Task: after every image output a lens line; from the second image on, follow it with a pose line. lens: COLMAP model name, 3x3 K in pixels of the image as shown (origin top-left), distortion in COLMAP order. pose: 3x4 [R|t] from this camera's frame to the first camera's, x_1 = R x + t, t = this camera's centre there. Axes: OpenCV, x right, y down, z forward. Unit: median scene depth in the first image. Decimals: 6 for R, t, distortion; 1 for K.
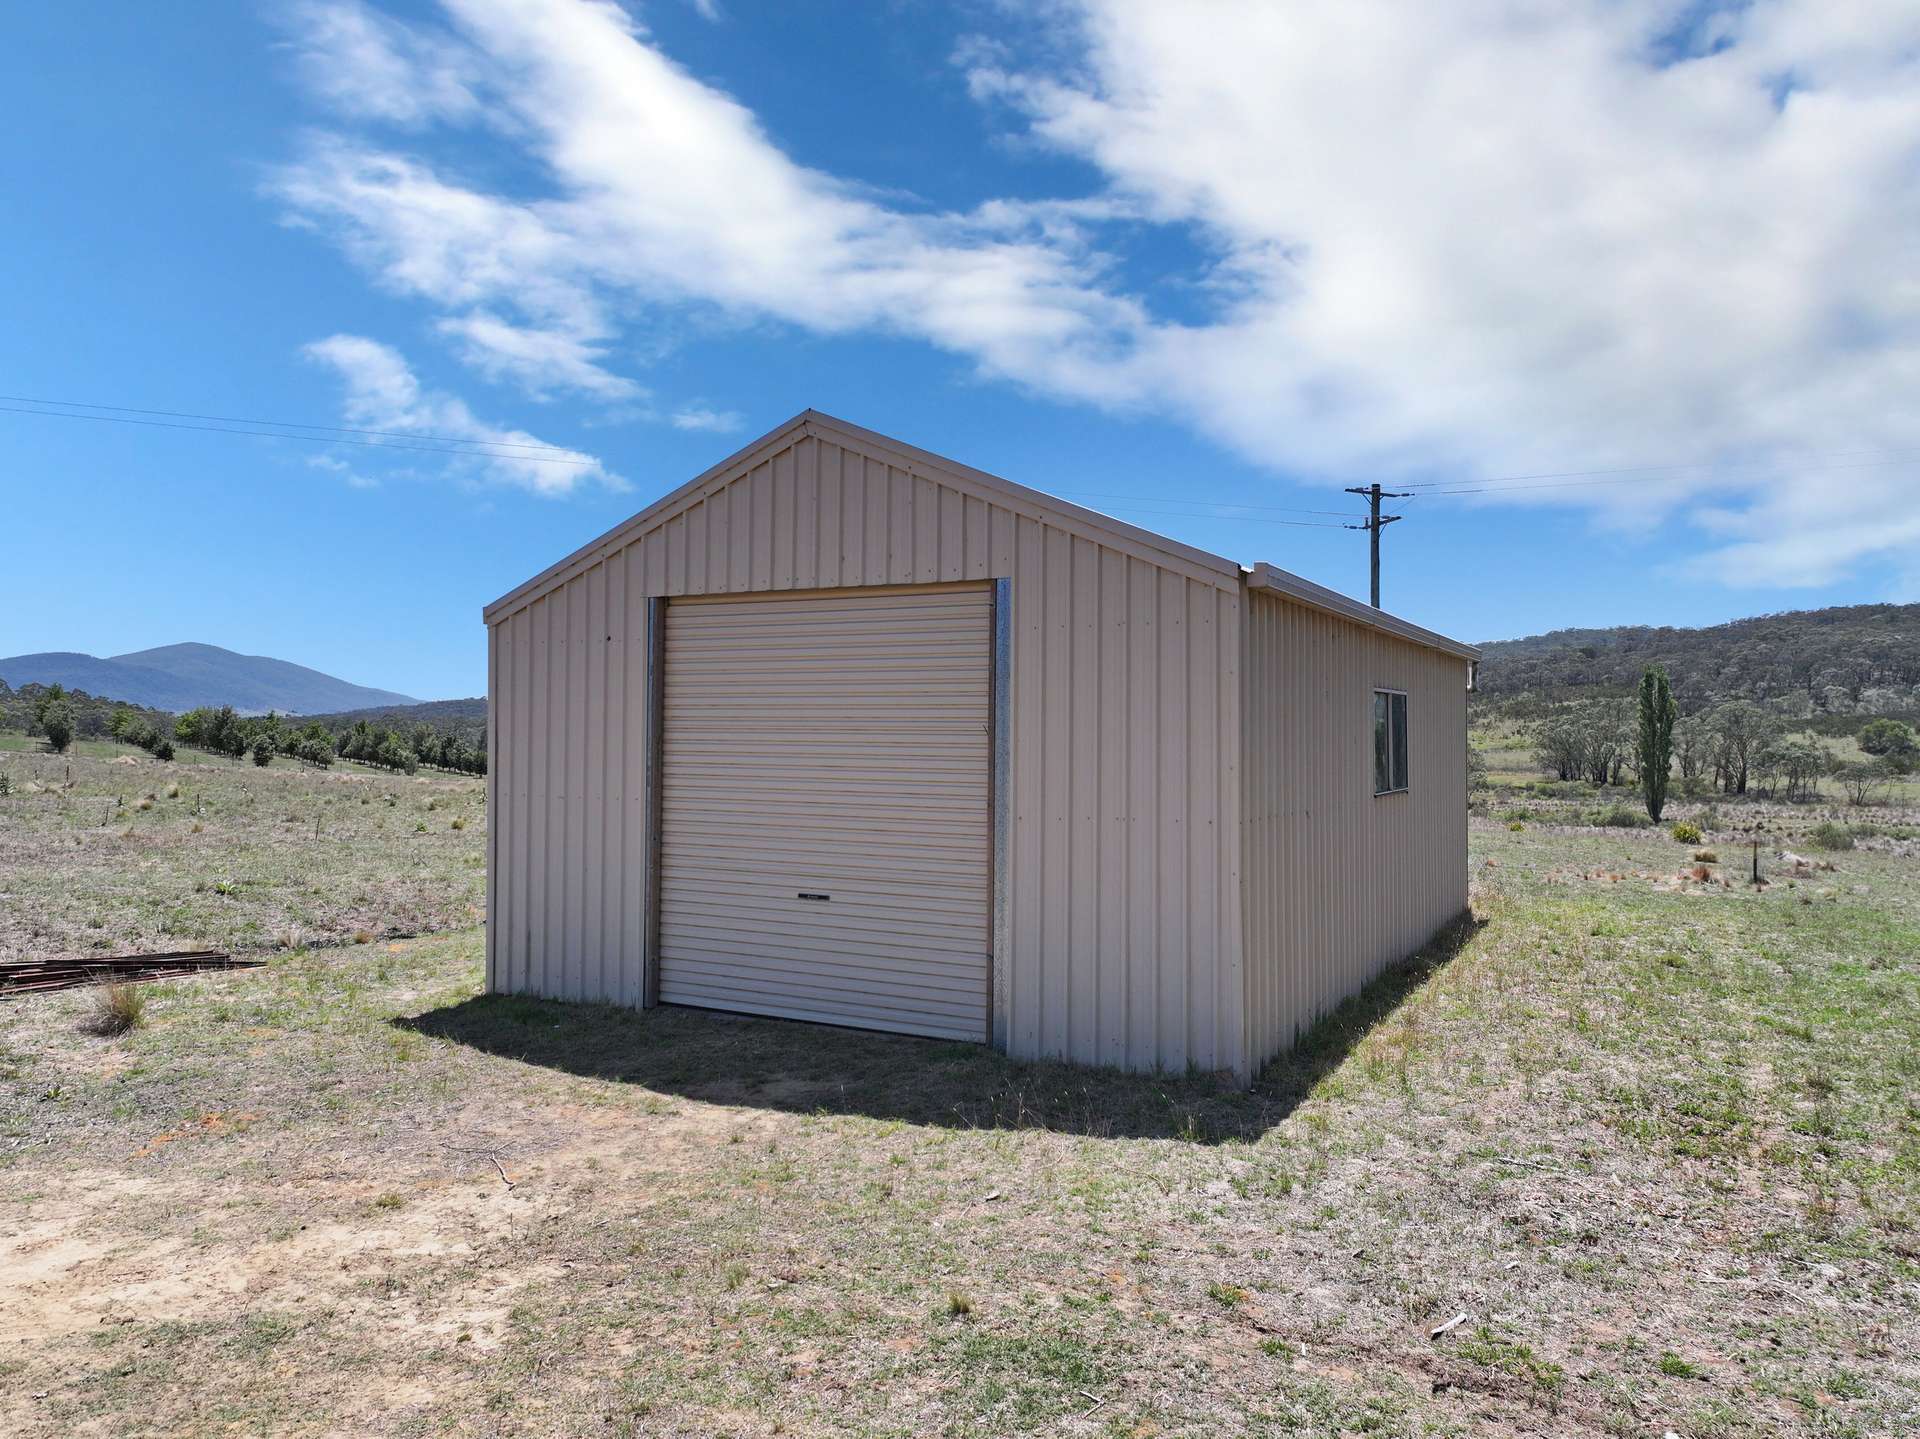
lens RADIAL K [[1371.8, 0, 967.1], [0, 1371.8, 719.8], [0, 0, 1]] dist [0.012818, 0.006351]
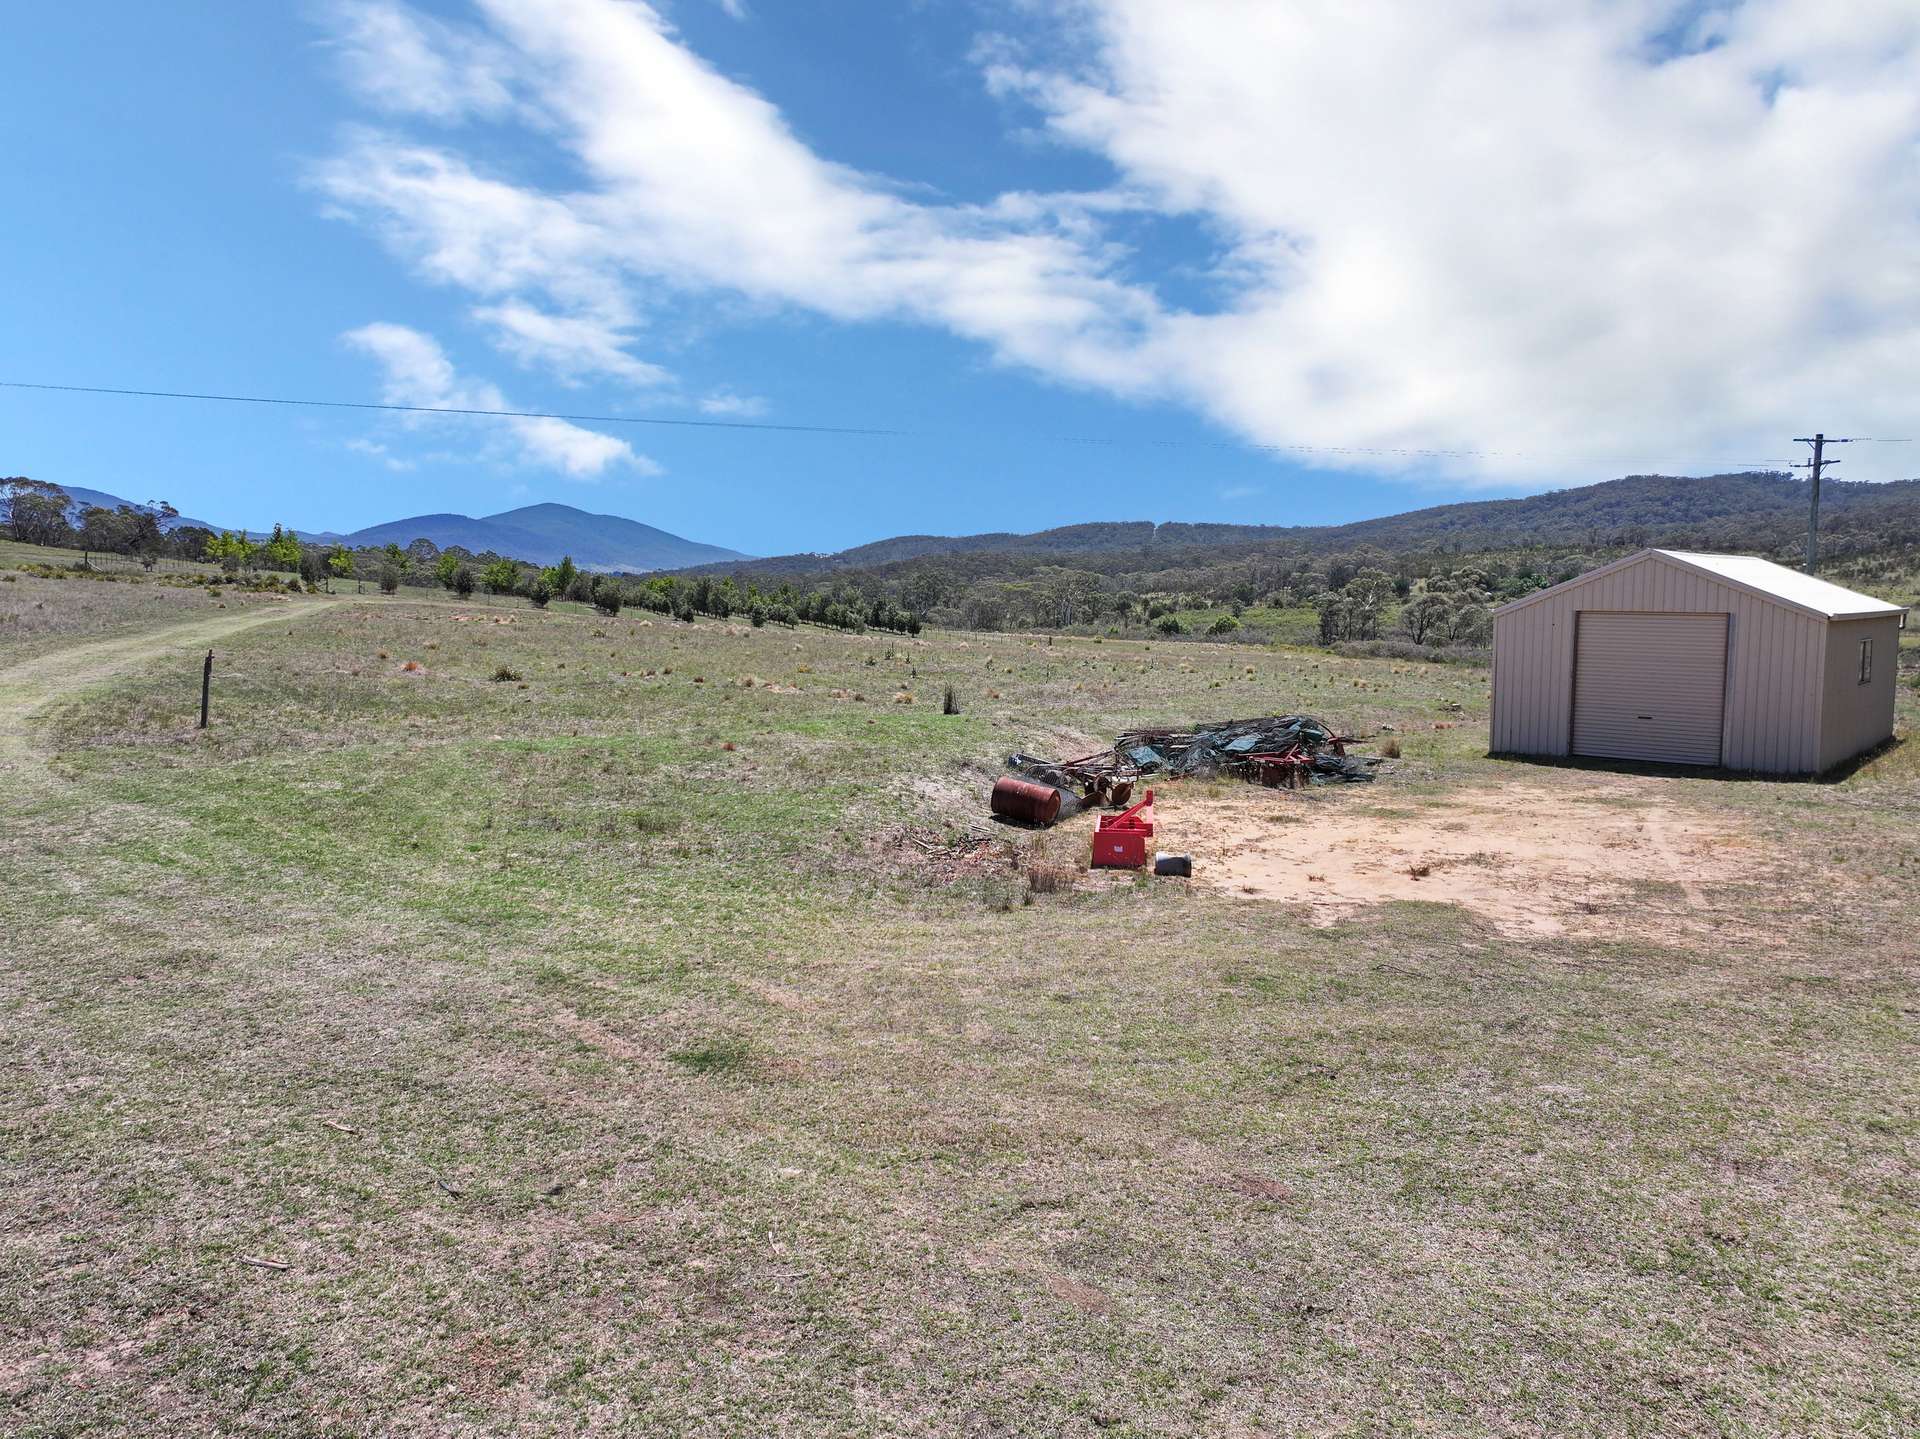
lens RADIAL K [[1371.8, 0, 949.5], [0, 1371.8, 714.8], [0, 0, 1]] dist [0.012818, 0.006351]
pose [[0.972548, 0.017350, -0.232053, -0.205456], [0.006754, 0.994692, 0.102676, -0.044135], [0.232603, -0.101425, 0.967269, -0.513000]]
